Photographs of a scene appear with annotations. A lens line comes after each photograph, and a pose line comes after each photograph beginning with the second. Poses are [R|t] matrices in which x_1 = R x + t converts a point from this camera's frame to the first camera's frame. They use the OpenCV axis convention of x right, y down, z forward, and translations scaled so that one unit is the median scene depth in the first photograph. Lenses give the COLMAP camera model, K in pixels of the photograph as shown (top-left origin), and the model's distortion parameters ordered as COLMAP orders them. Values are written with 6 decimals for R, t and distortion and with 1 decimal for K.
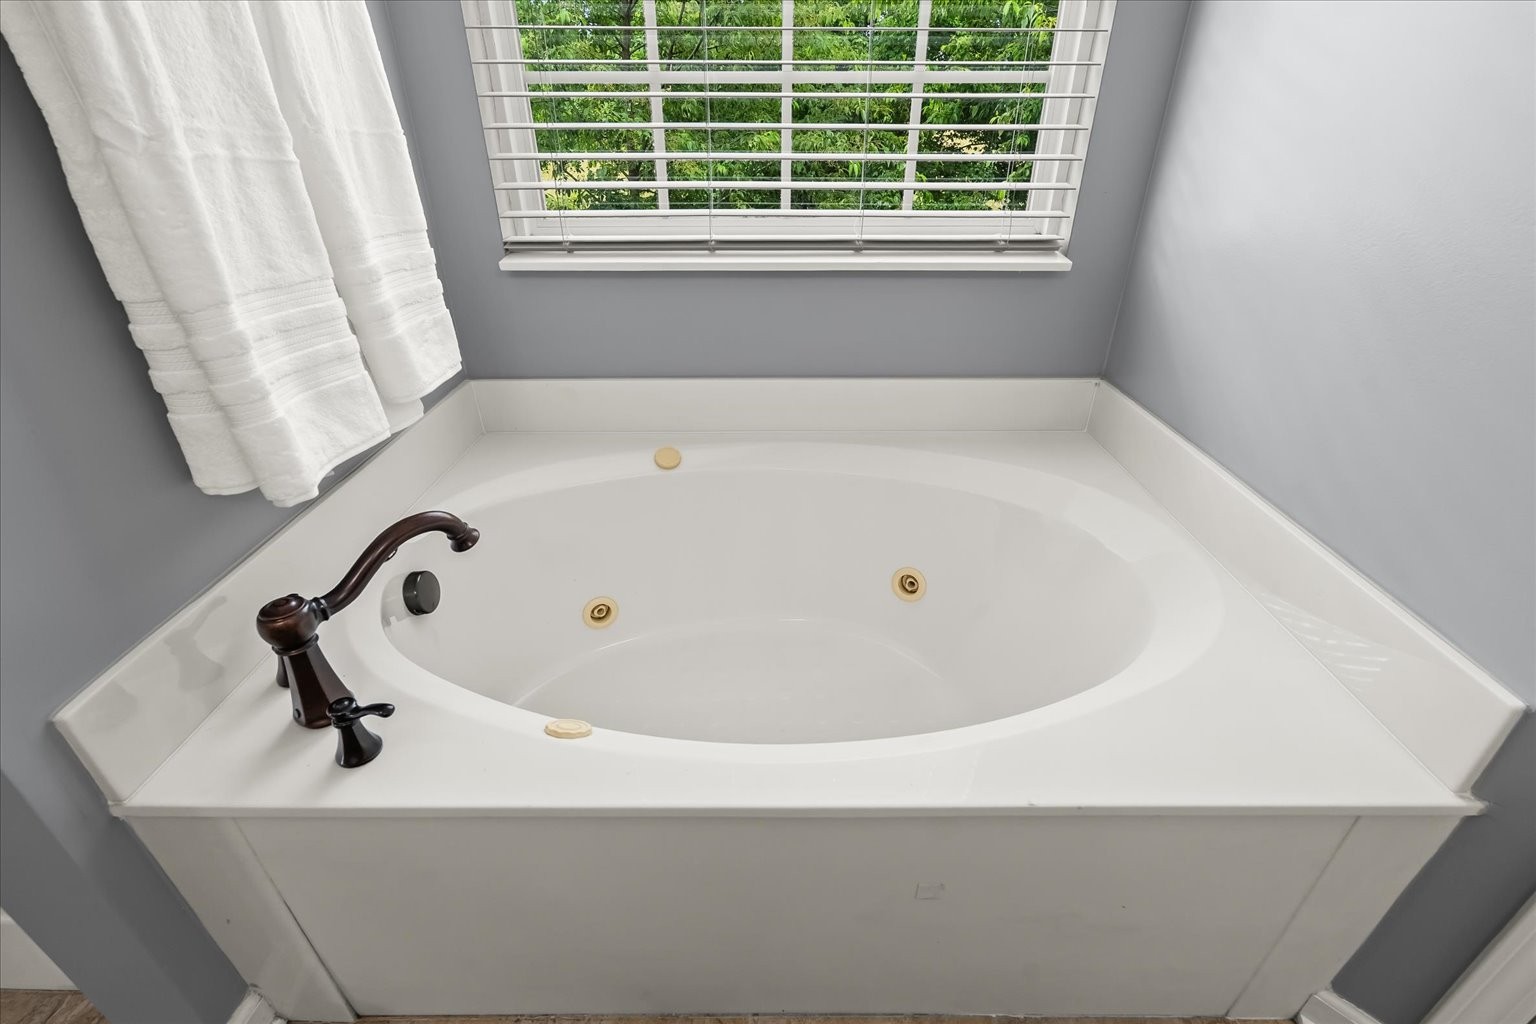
lens RADIAL K [[685.1, 0, 759.4], [0, 685.1, 505.6], [0, 0, 1]] dist [-0.003127, -0.000627]
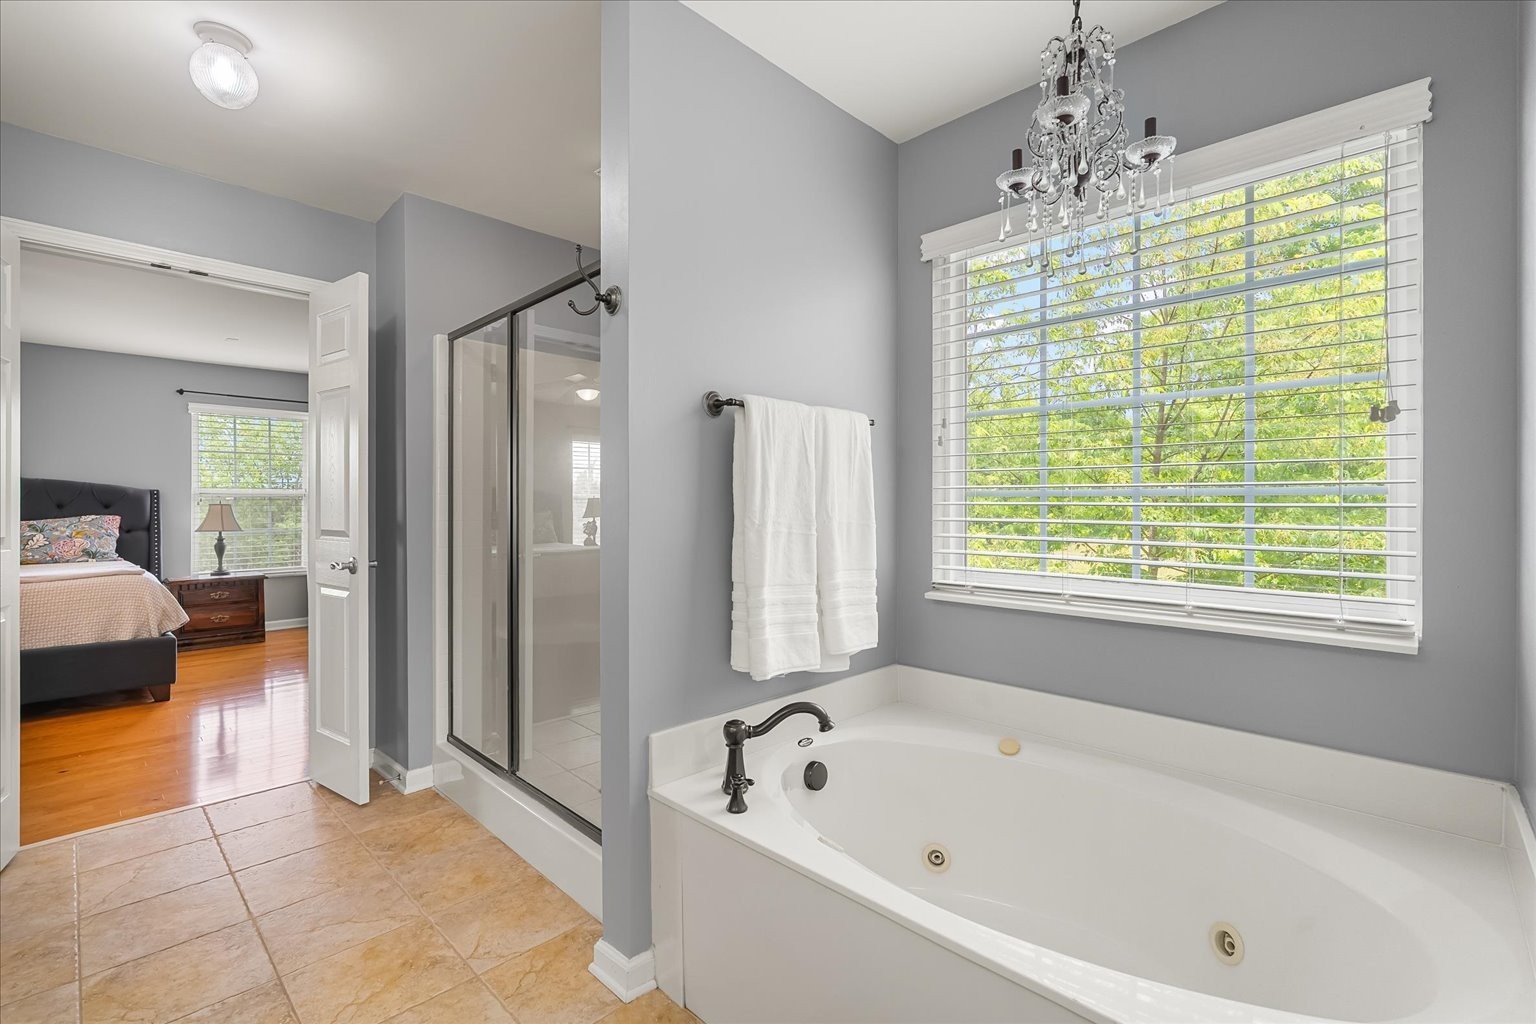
lens RADIAL K [[685.1, 0, 769.5], [0, 685.1, 511.1], [0, 0, 1]] dist [-0.003127, -0.000627]
pose [[0.716585, 0.011603, -0.697404, 0.709134], [-0.343849, 0.875800, -0.338735, 0.216528], [0.606856, 0.482534, 0.631575, -0.490745]]
